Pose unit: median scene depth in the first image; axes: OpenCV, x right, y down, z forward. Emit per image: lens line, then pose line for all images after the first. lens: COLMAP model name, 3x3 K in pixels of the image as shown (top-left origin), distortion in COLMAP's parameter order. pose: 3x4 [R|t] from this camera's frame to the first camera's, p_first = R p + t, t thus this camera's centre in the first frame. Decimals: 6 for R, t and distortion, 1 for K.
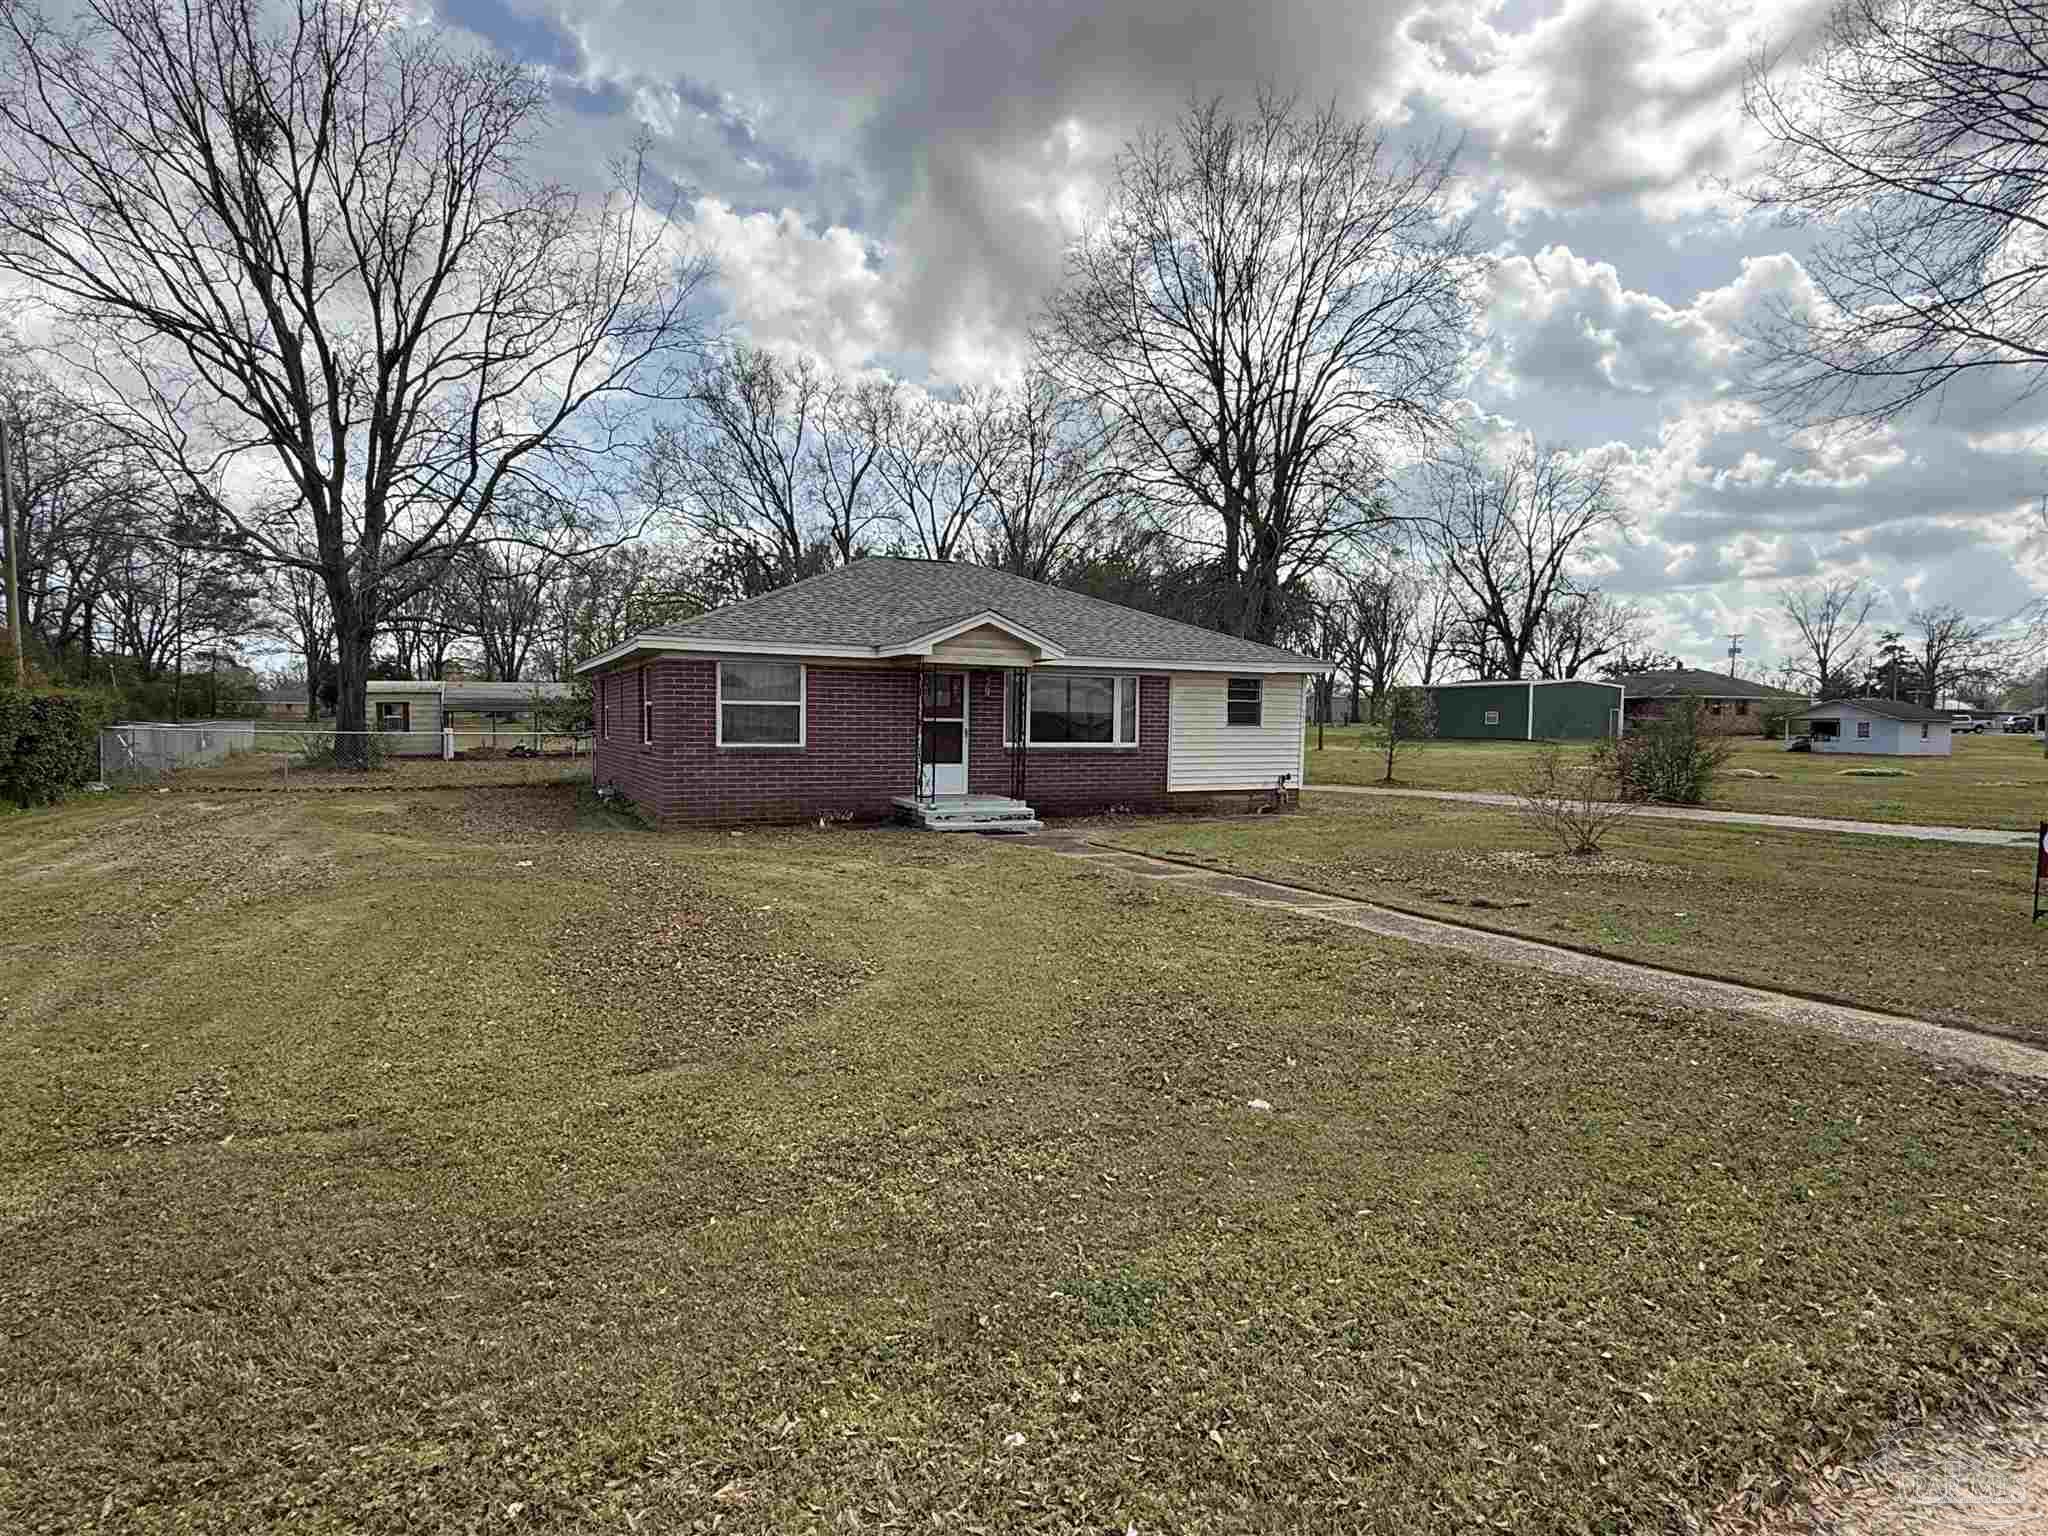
lens RADIAL K [[1116.3, 0, 1024.0], [0, 1116.3, 768.0], [0, 0, 1]] dist [-0.000147, 0.000434]
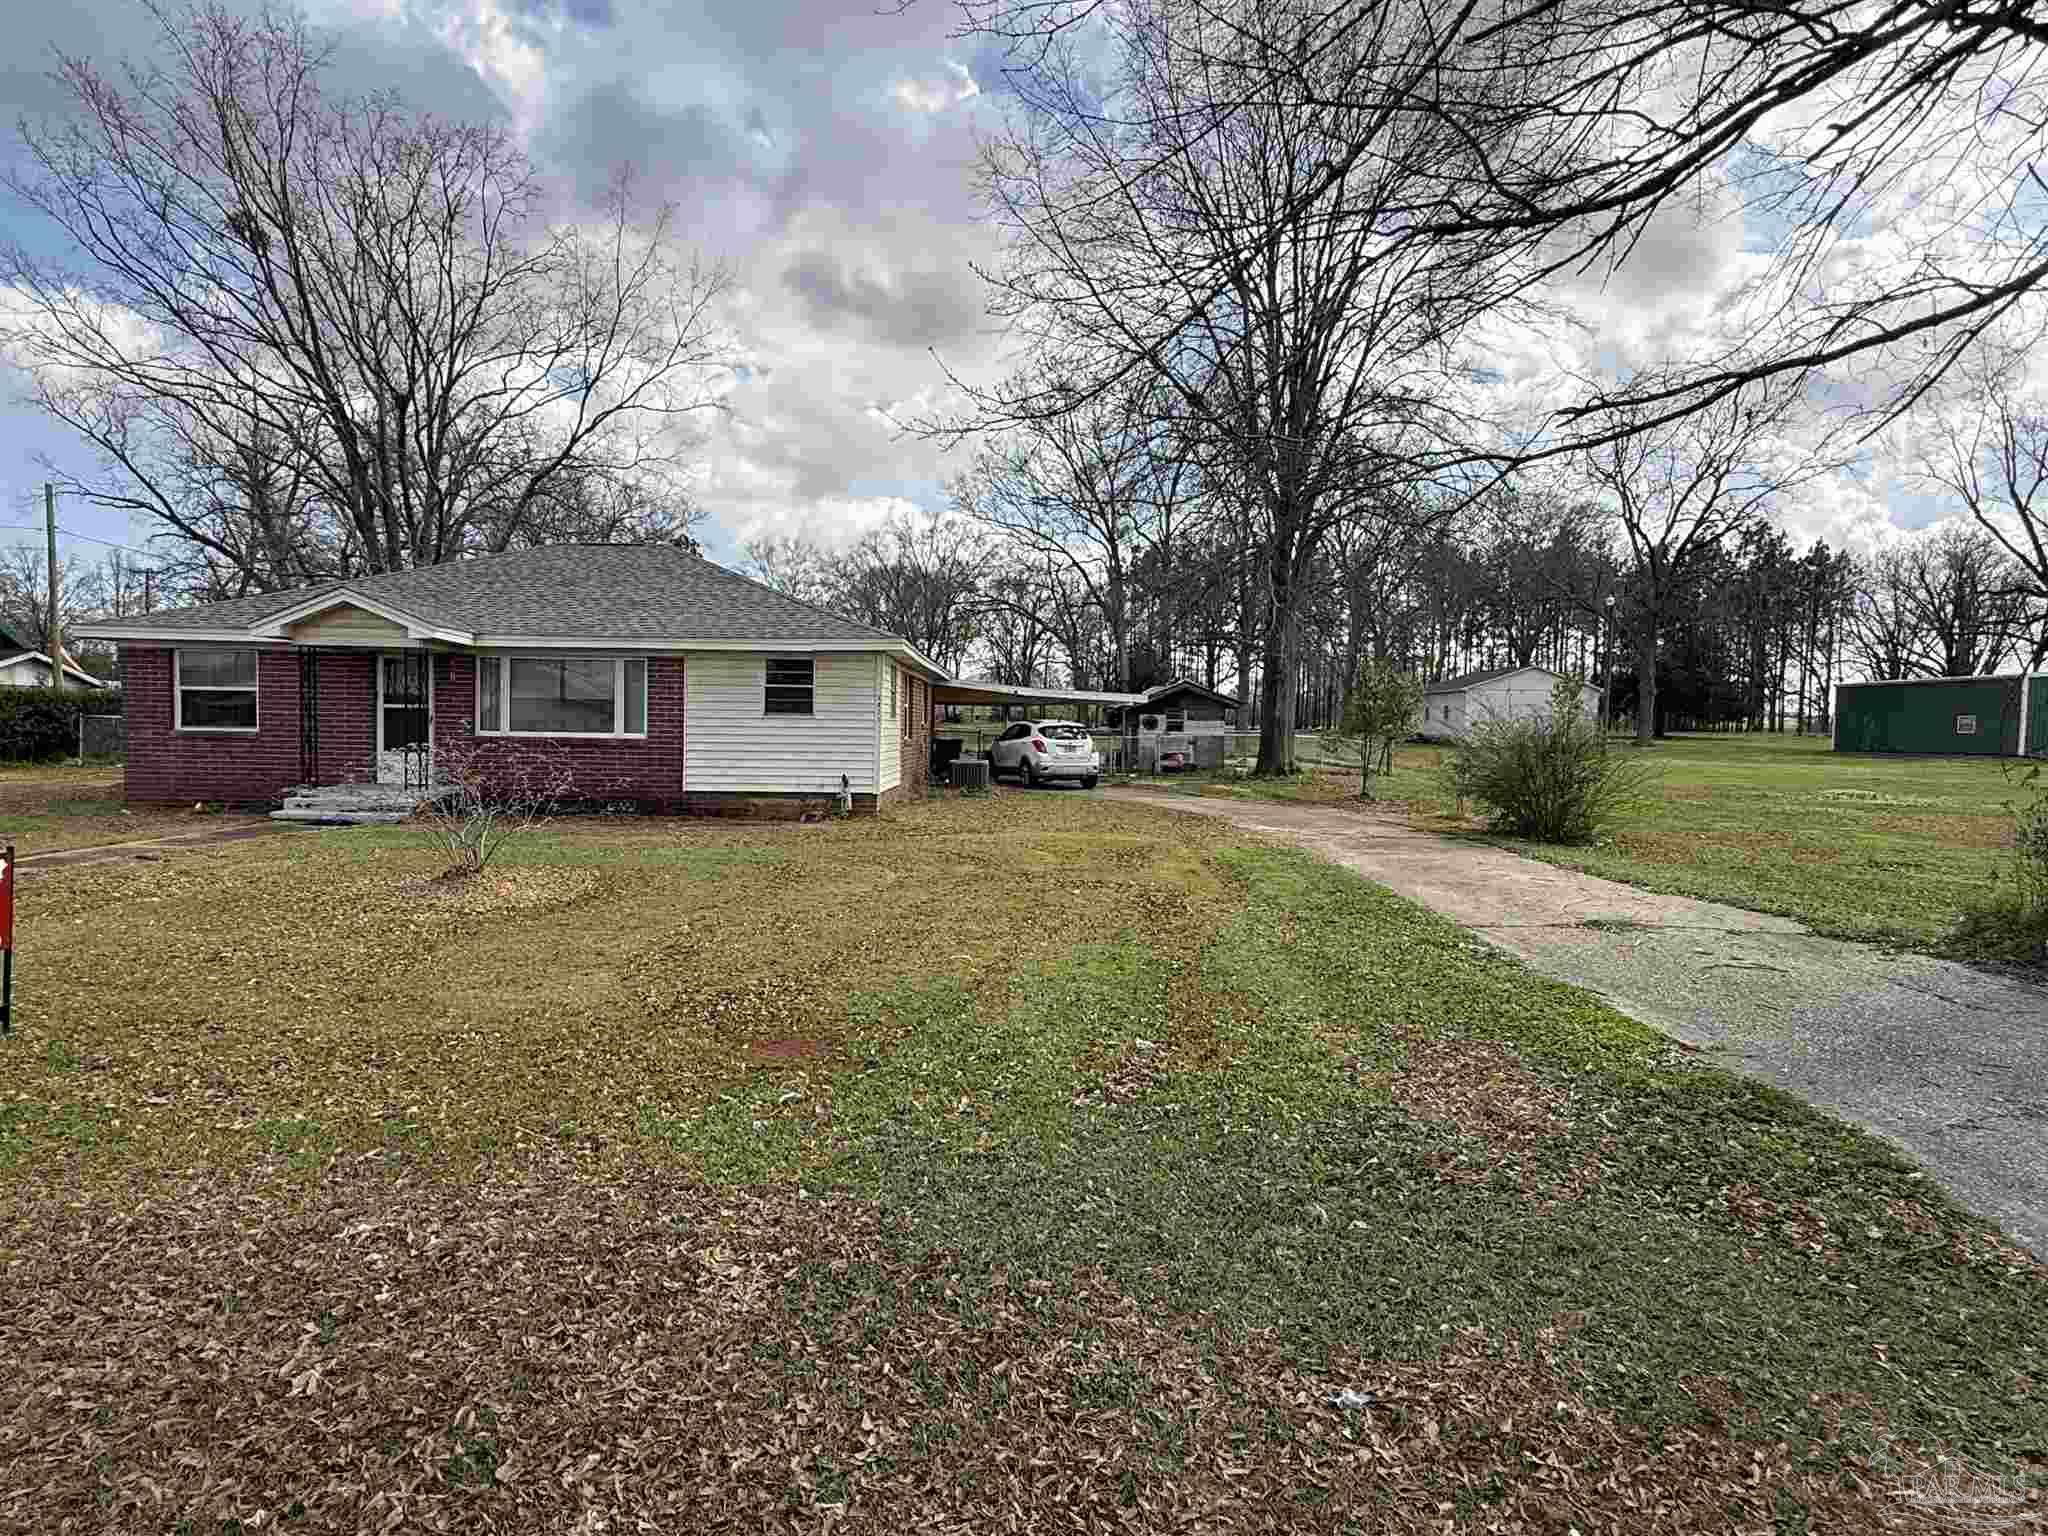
lens RADIAL K [[1116.3, 0, 1024.0], [0, 1116.3, 768.0], [0, 0, 1]] dist [-0.000147, 0.000434]
pose [[0.894606, 0.024517, -0.446183, 0.613061], [-0.025592, 0.999666, 0.003617, -0.005068], [0.446123, 0.008183, 0.894934, 0.277983]]
